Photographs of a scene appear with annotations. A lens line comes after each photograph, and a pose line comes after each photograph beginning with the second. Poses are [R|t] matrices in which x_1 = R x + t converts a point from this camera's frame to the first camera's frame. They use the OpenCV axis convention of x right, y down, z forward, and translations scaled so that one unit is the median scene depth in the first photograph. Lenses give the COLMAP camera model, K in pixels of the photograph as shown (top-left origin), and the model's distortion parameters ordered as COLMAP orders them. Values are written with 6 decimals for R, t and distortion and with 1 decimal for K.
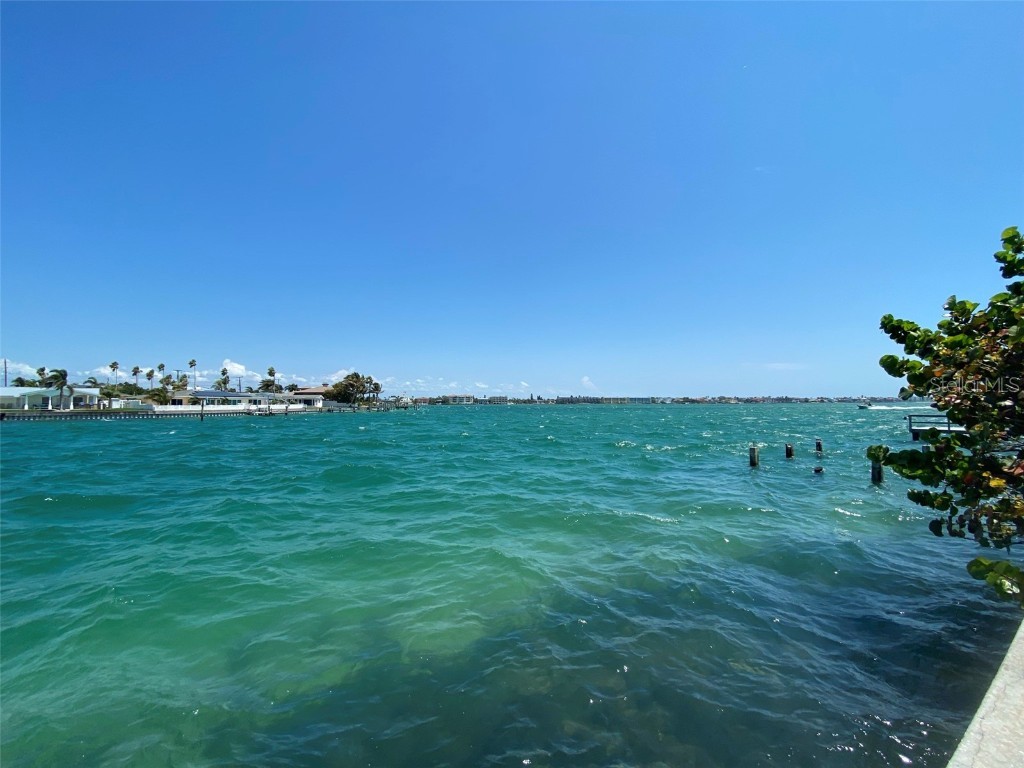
lens RADIAL K [[415.0, 0, 510.9], [0, 415.0, 383.7], [0, 0, 1]] dist [-0.002254, -0.000345]
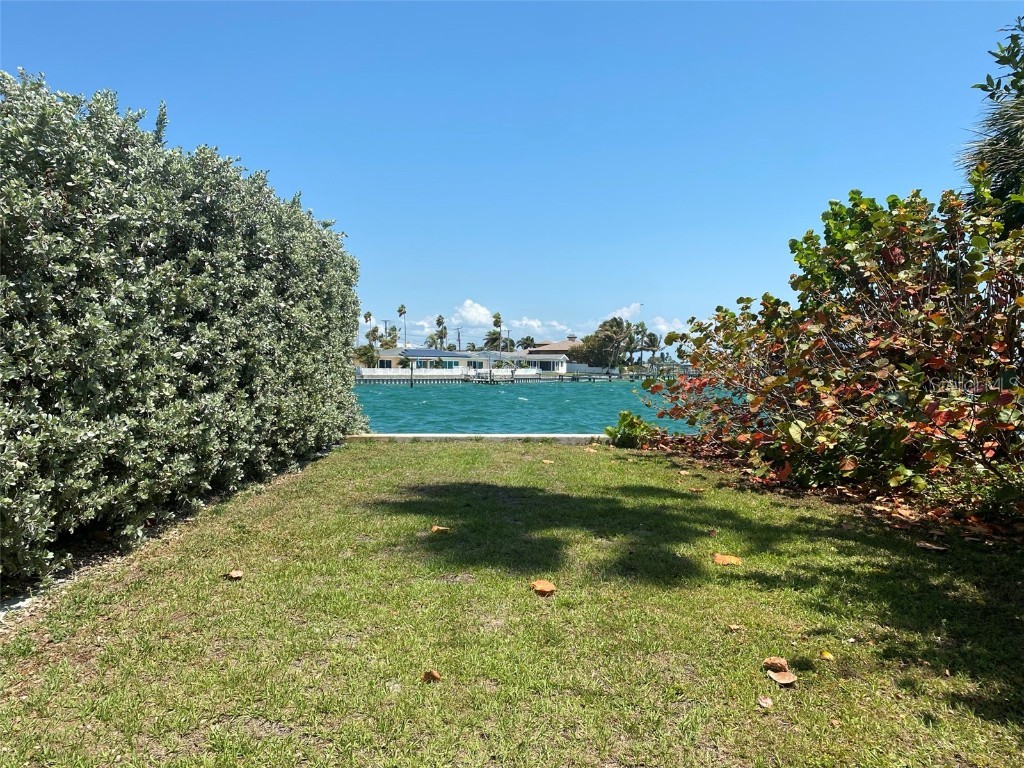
lens RADIAL K [[788.1, 0, 510.3], [0, 788.1, 380.9], [0, 0, 1]] dist [0.055685, -0.063219]
pose [[0.866794, 0.014526, -0.498455, 0.083437], [0.015777, 0.998276, 0.056528, -0.002159], [0.498417, -0.056862, 0.865071, -0.101148]]
